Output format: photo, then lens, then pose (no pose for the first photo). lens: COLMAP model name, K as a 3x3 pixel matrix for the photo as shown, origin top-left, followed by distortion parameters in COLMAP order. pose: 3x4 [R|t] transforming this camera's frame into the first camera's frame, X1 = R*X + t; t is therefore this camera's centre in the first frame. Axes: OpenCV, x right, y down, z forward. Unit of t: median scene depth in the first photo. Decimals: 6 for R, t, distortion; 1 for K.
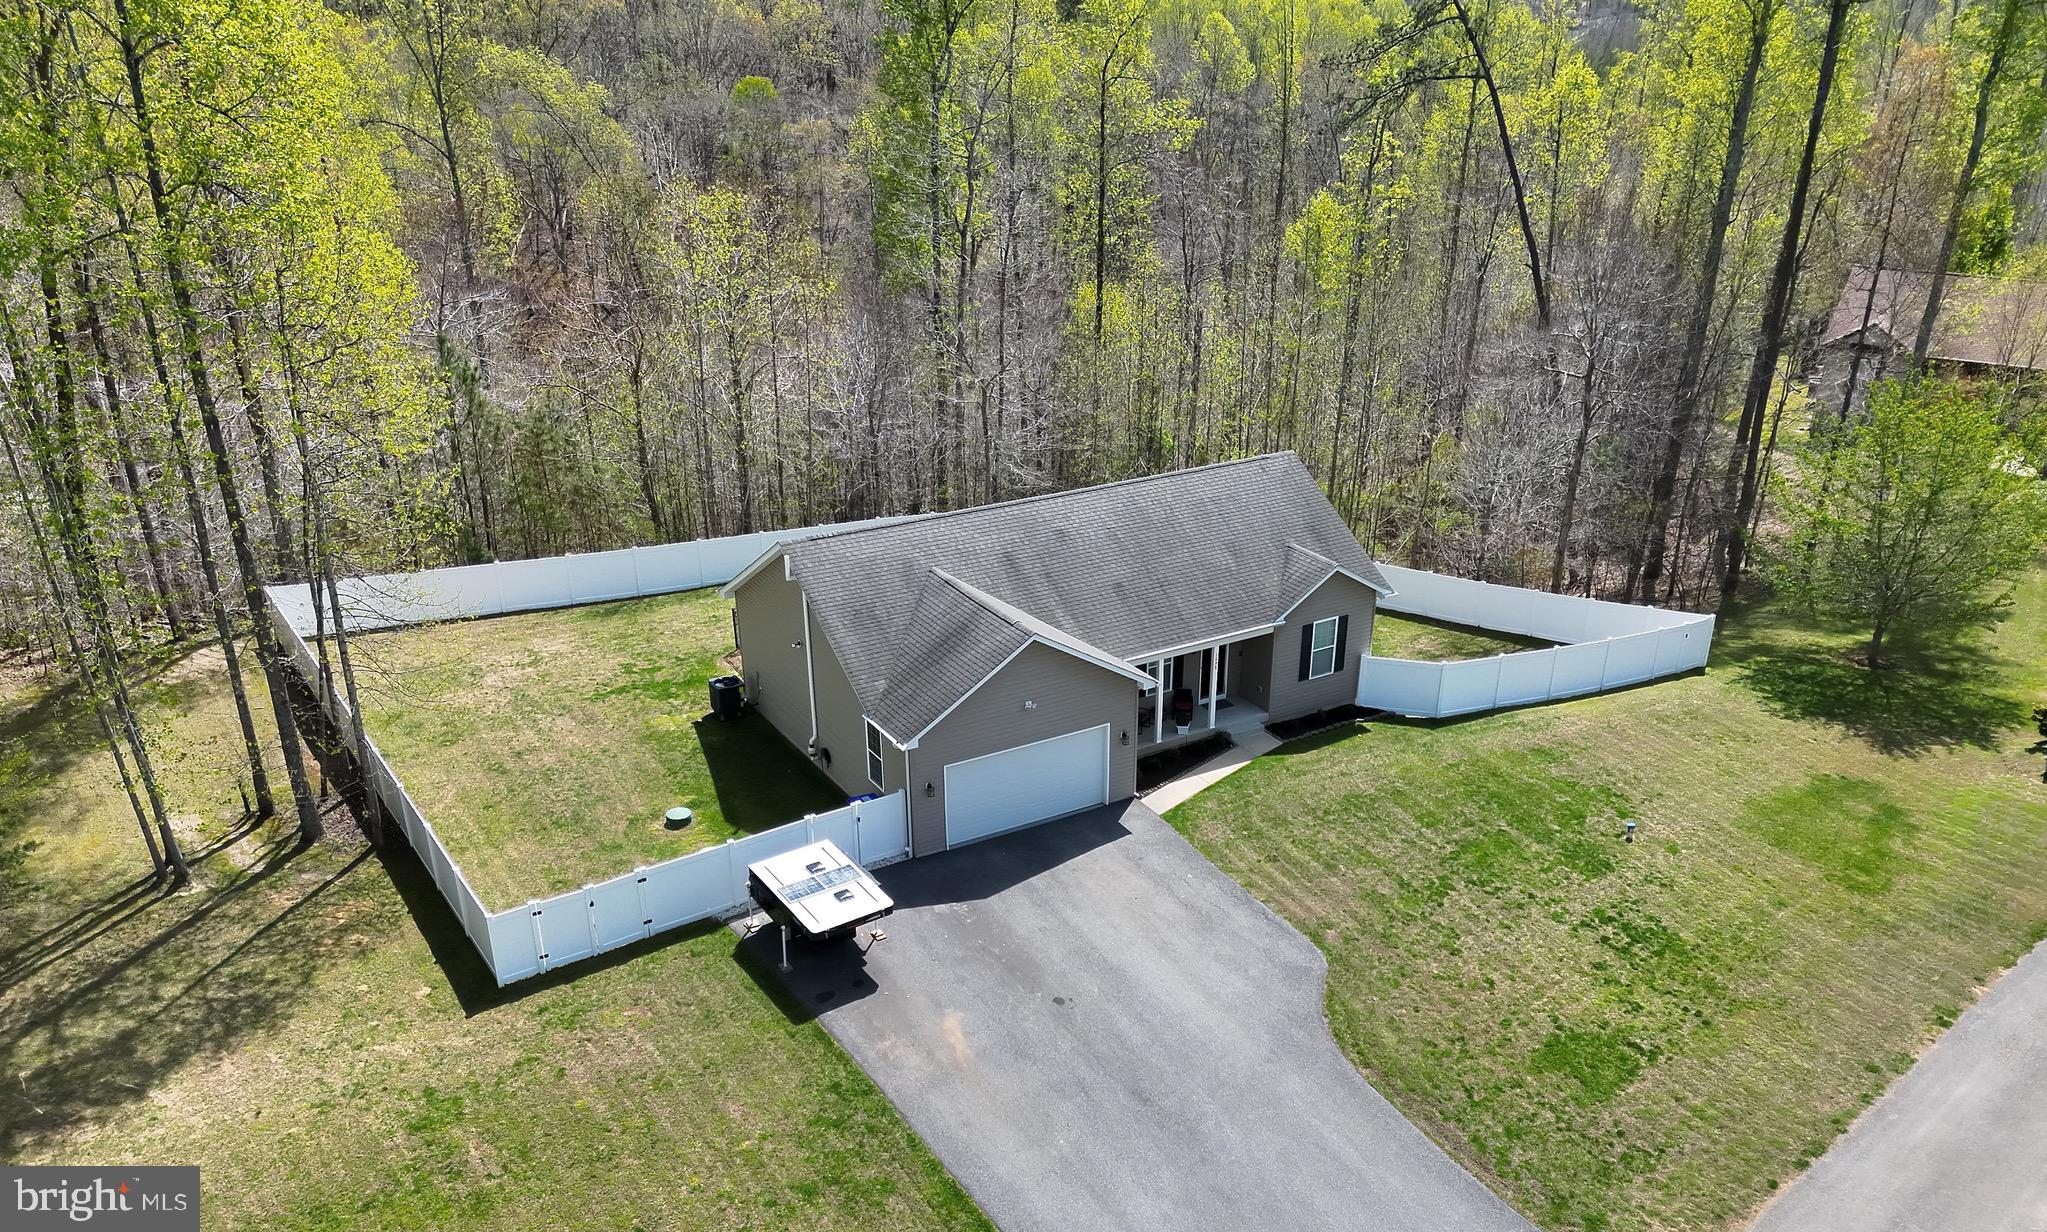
lens RADIAL K [[1646.6, 0, 1058.5], [0, 1646.6, 800.1], [0, 0, 1]] dist [0.063785, -0.050356]
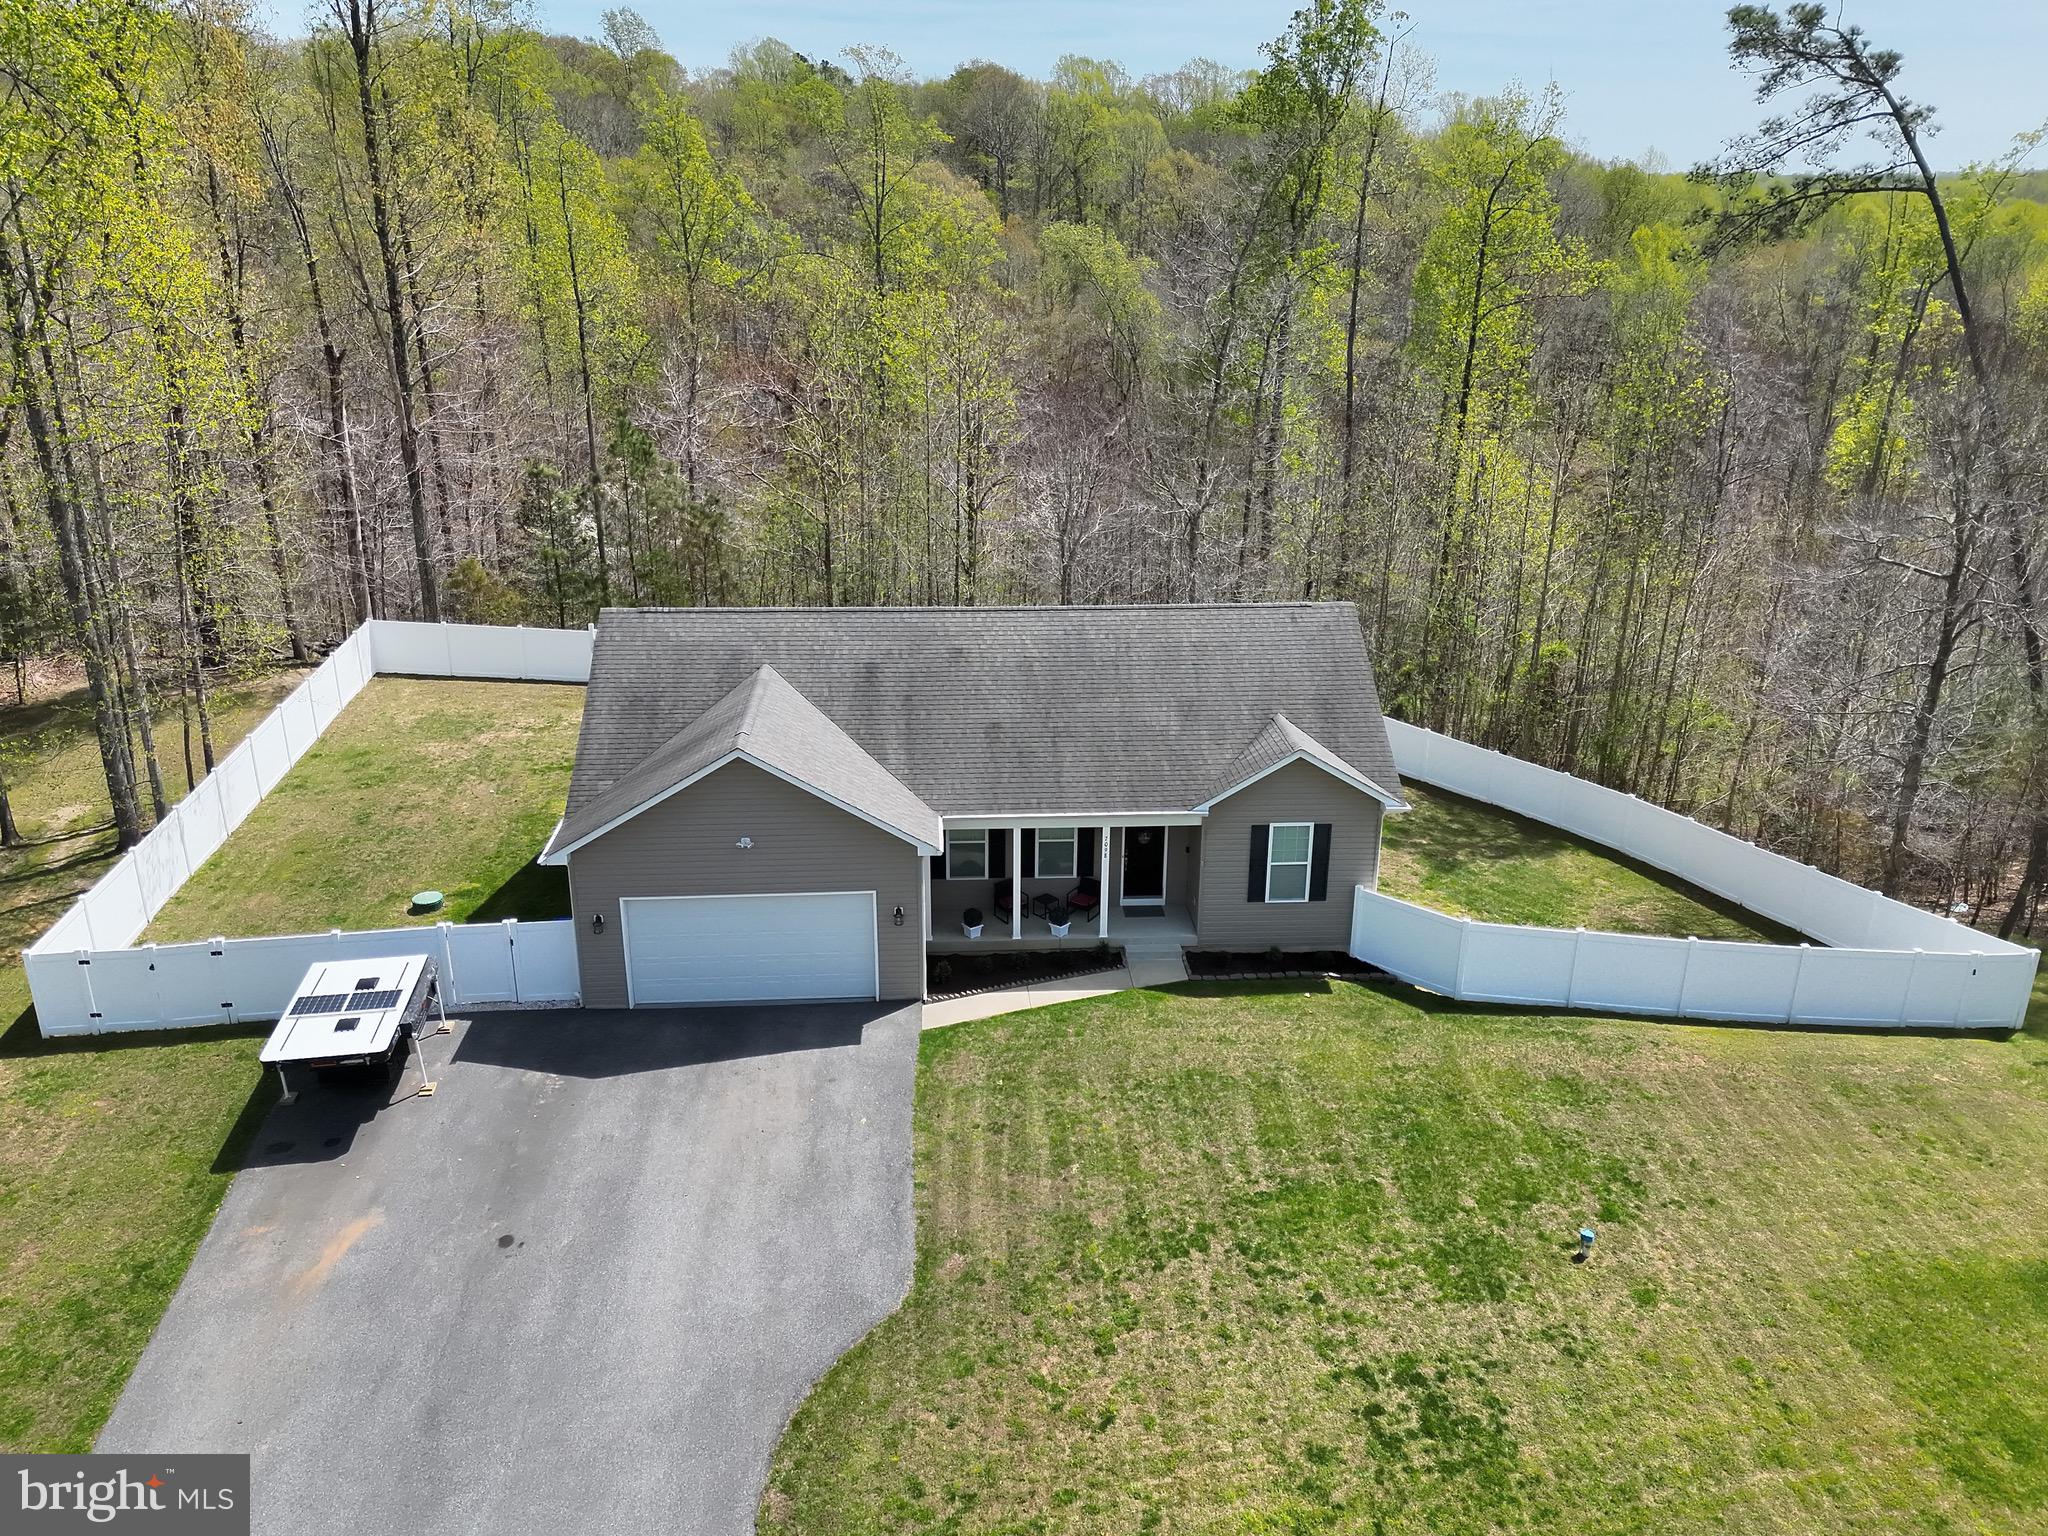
lens RADIAL K [[1574.5, 0, 1029.9], [0, 1574.5, 756.0], [0, 0, 1]] dist [0.057519, -0.056584]
pose [[0.888550, 0.160294, -0.429866, 0.388022], [-0.218425, 0.971775, -0.089124, -0.058163], [0.403447, 0.173084, 0.898483, 0.372131]]
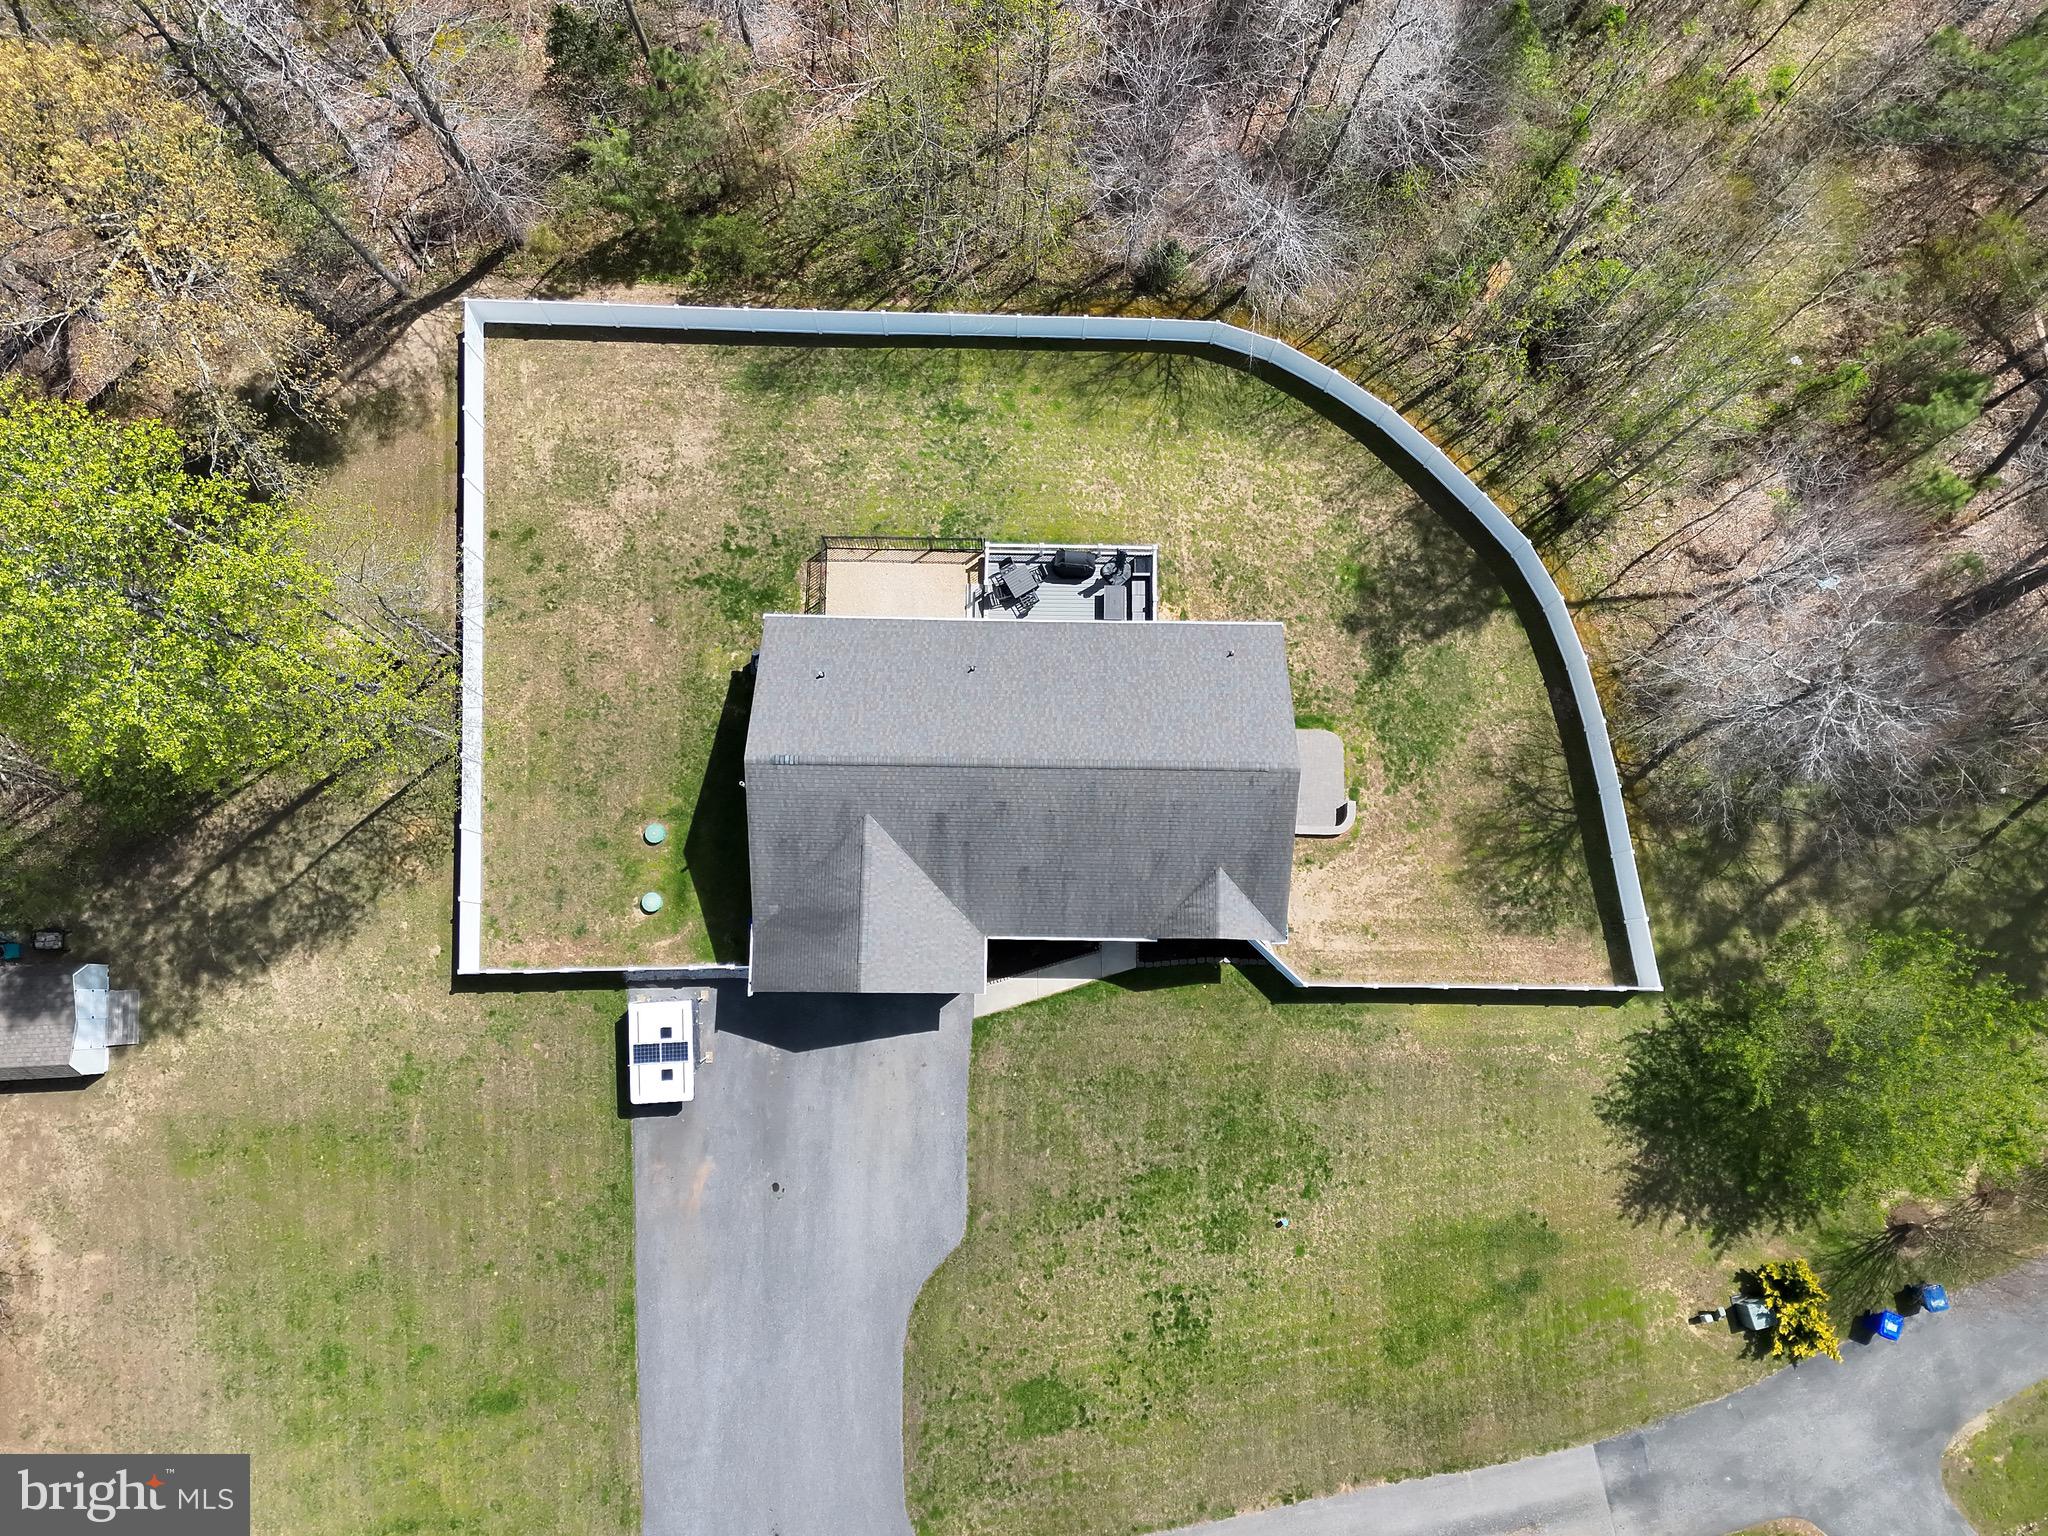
lens RADIAL K [[1574.5, 0, 1023.4], [0, 1574.5, 782.5], [0, 0, 1]] dist [0.057519, -0.056584]
pose [[0.849154, 0.523690, -0.068453, 0.082646], [-0.252439, 0.516296, 0.818360, -1.105011], [0.463909, -0.677634, 0.570615, 0.446722]]
